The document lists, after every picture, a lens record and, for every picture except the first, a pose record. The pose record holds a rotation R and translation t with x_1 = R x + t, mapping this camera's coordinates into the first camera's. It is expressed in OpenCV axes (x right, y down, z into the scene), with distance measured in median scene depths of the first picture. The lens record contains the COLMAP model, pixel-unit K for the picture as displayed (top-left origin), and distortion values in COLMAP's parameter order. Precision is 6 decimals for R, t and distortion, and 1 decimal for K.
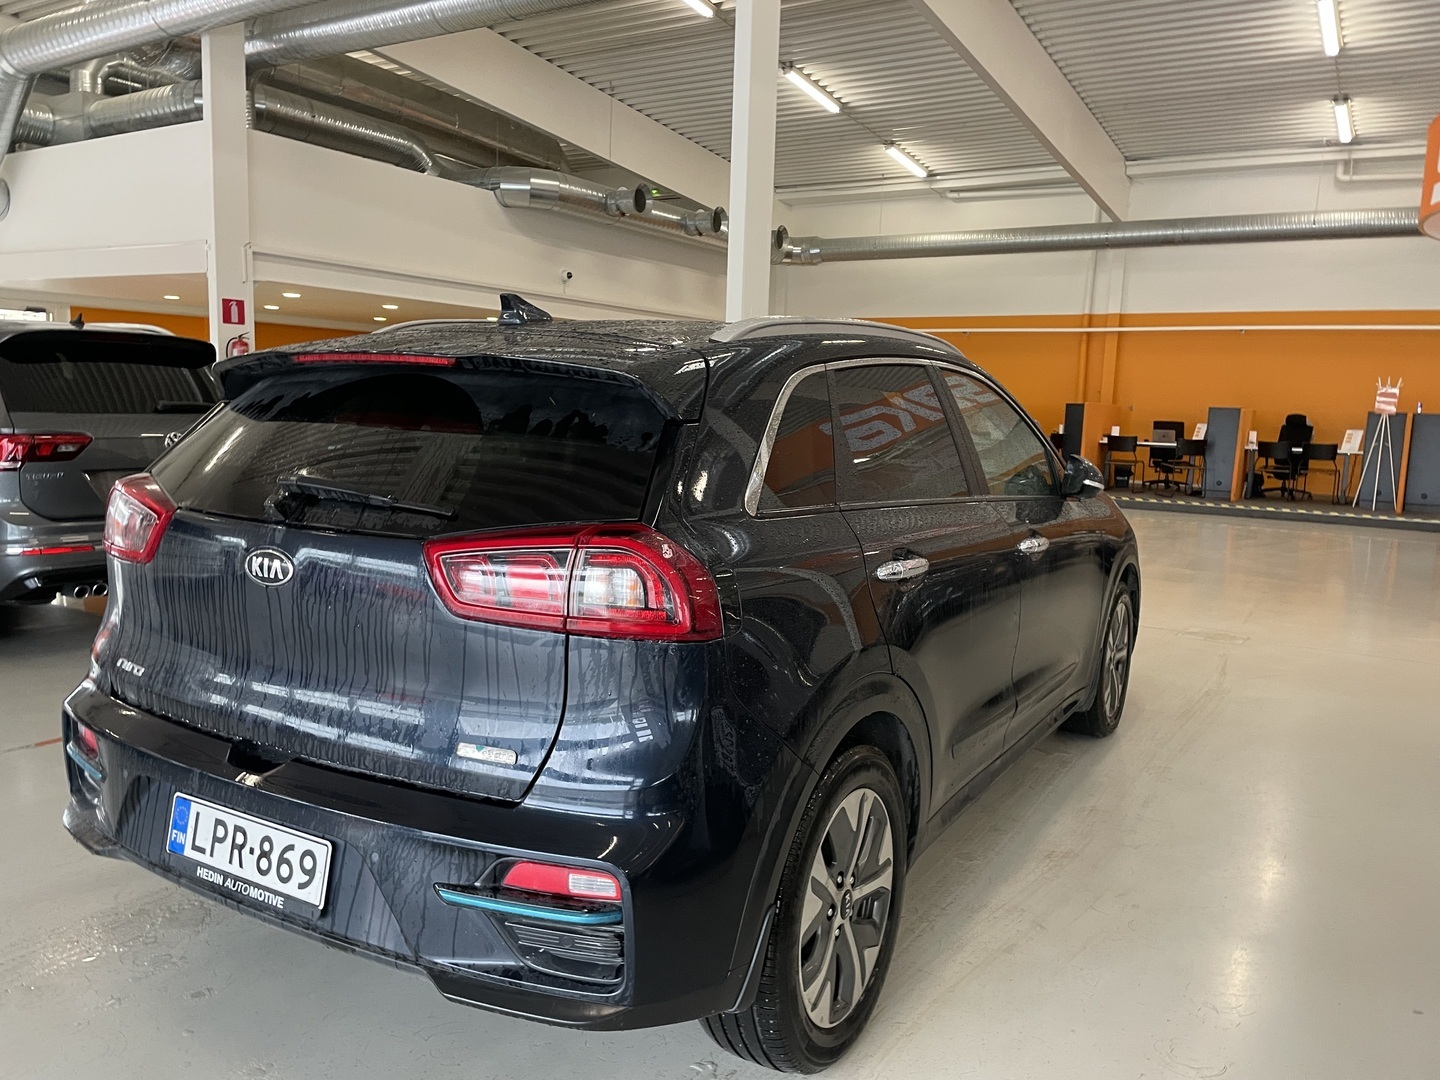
lens RADIAL K [[1070.3, 0, 711.7], [0, 1070.3, 554.2], [0, 0, 1]] dist [0.053146, -0.076751]
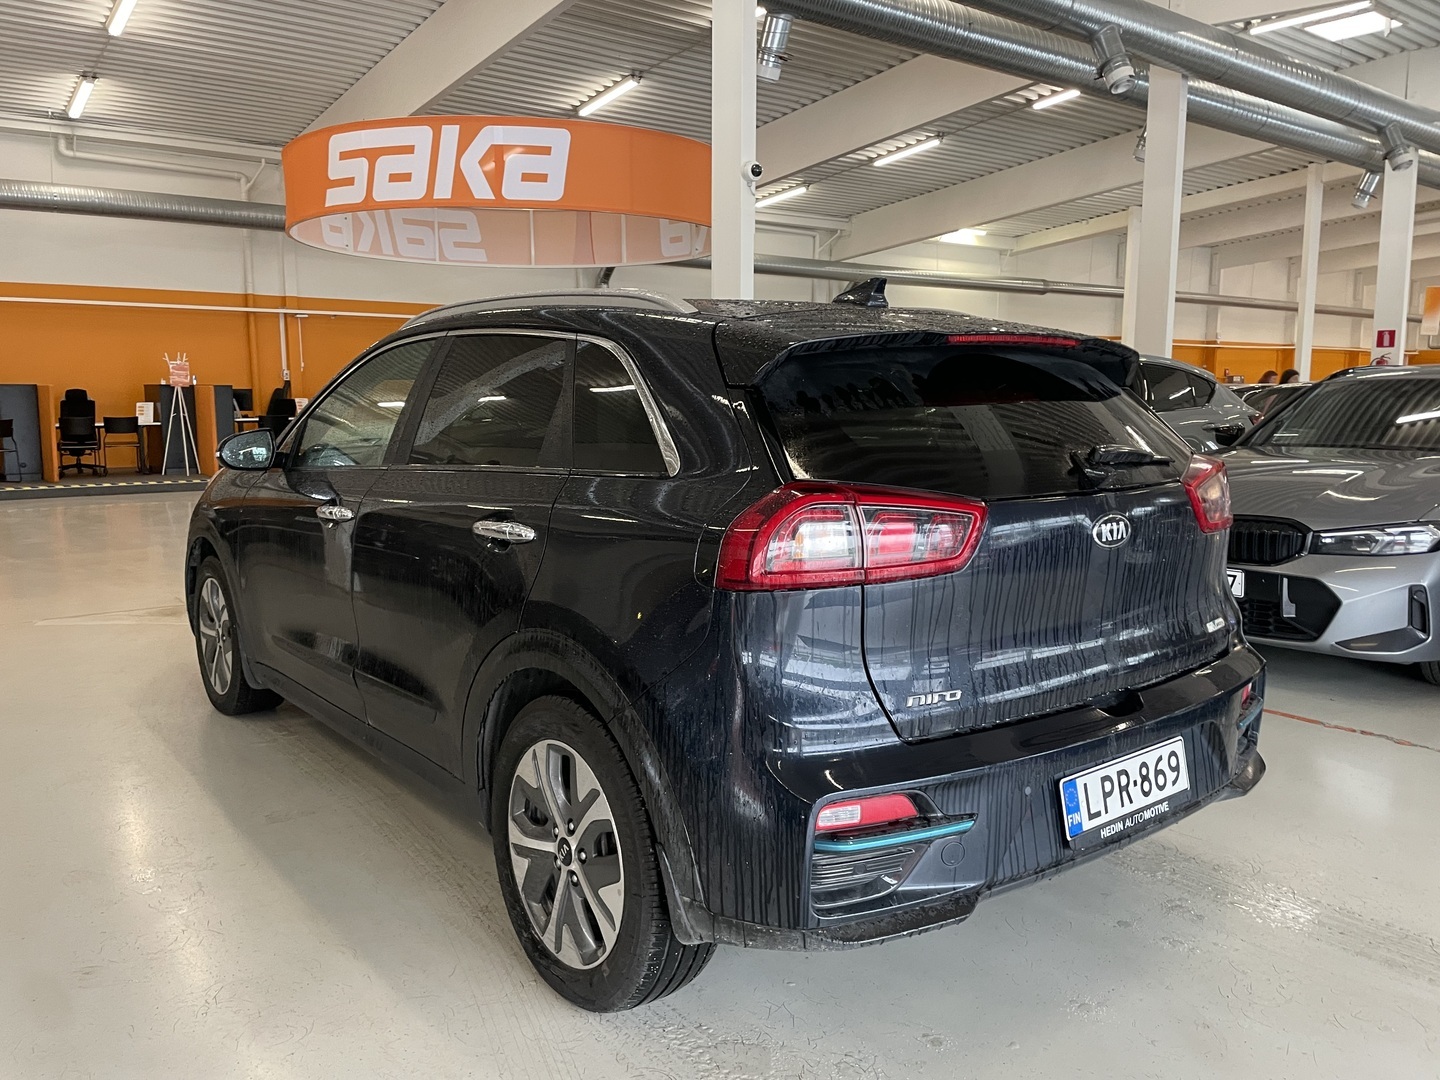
lens RADIAL K [[1070.3, 0, 696.1], [0, 1070.3, 547.2], [0, 0, 1]] dist [0.053146, -0.076751]
pose [[0.380016, -0.159470, 0.911130, -1.498990], [0.143598, 0.983255, 0.112202, -0.148443], [-0.913766, 0.088198, 0.396552, 0.903187]]
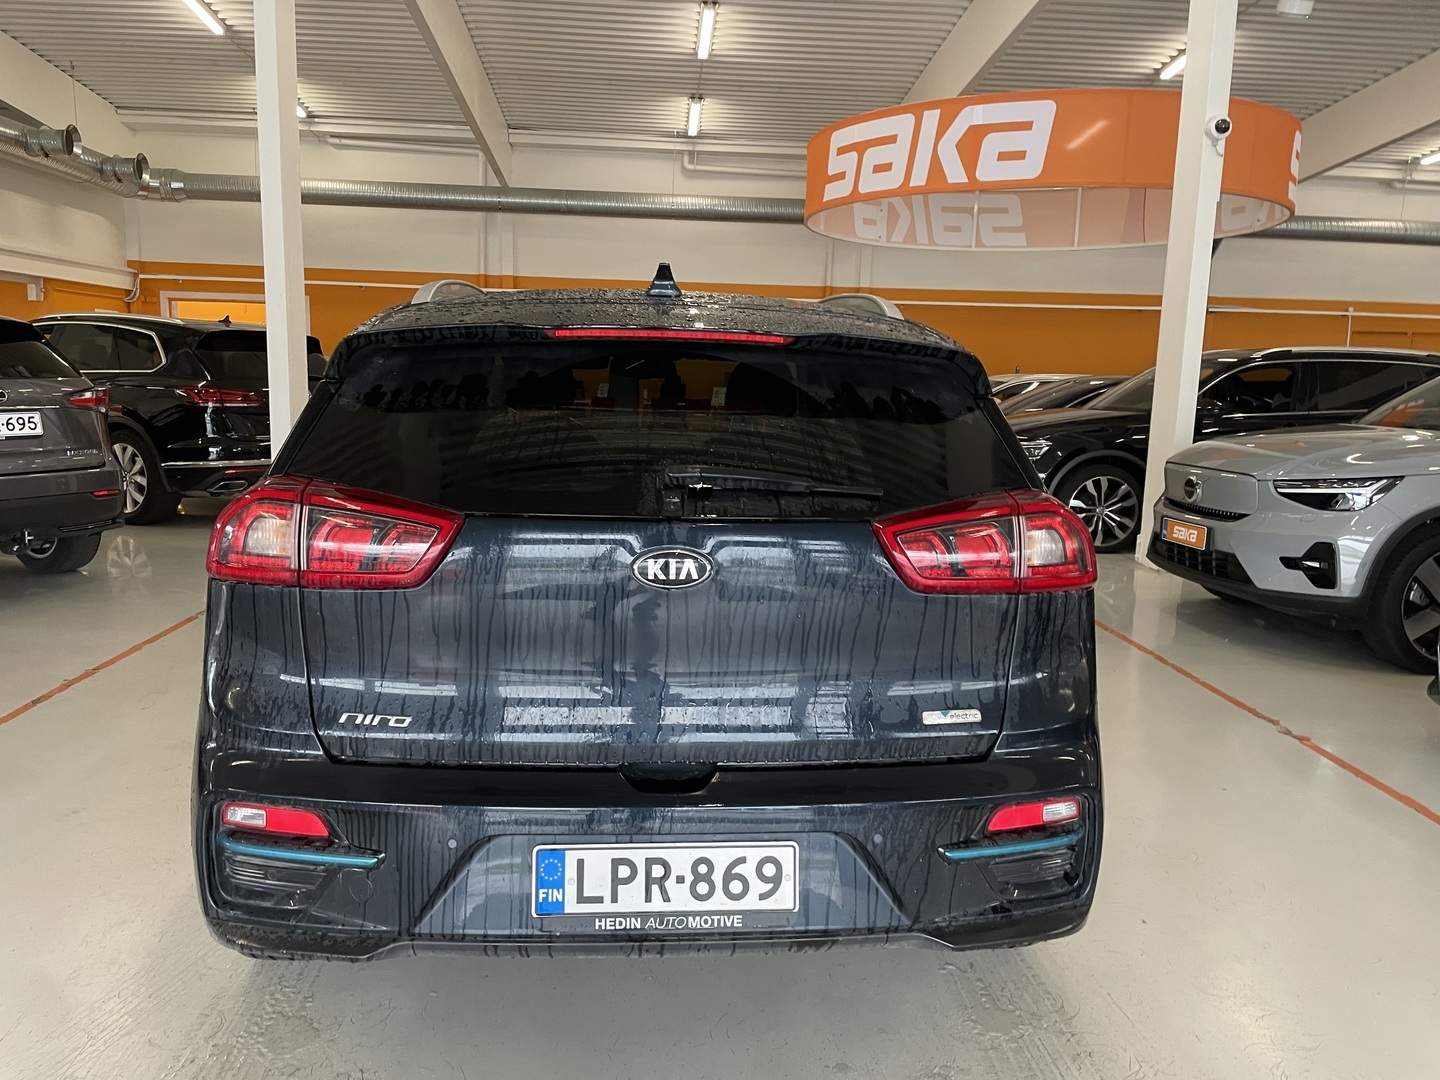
lens RADIAL K [[1070.3, 0, 712.9], [0, 1070.3, 552.0], [0, 0, 1]] dist [0.053146, -0.076751]
pose [[0.818965, -0.101567, 0.564783, -0.844223], [0.079721, 0.994805, 0.063299, -0.053255], [-0.568279, -0.006815, 0.822808, 0.226145]]
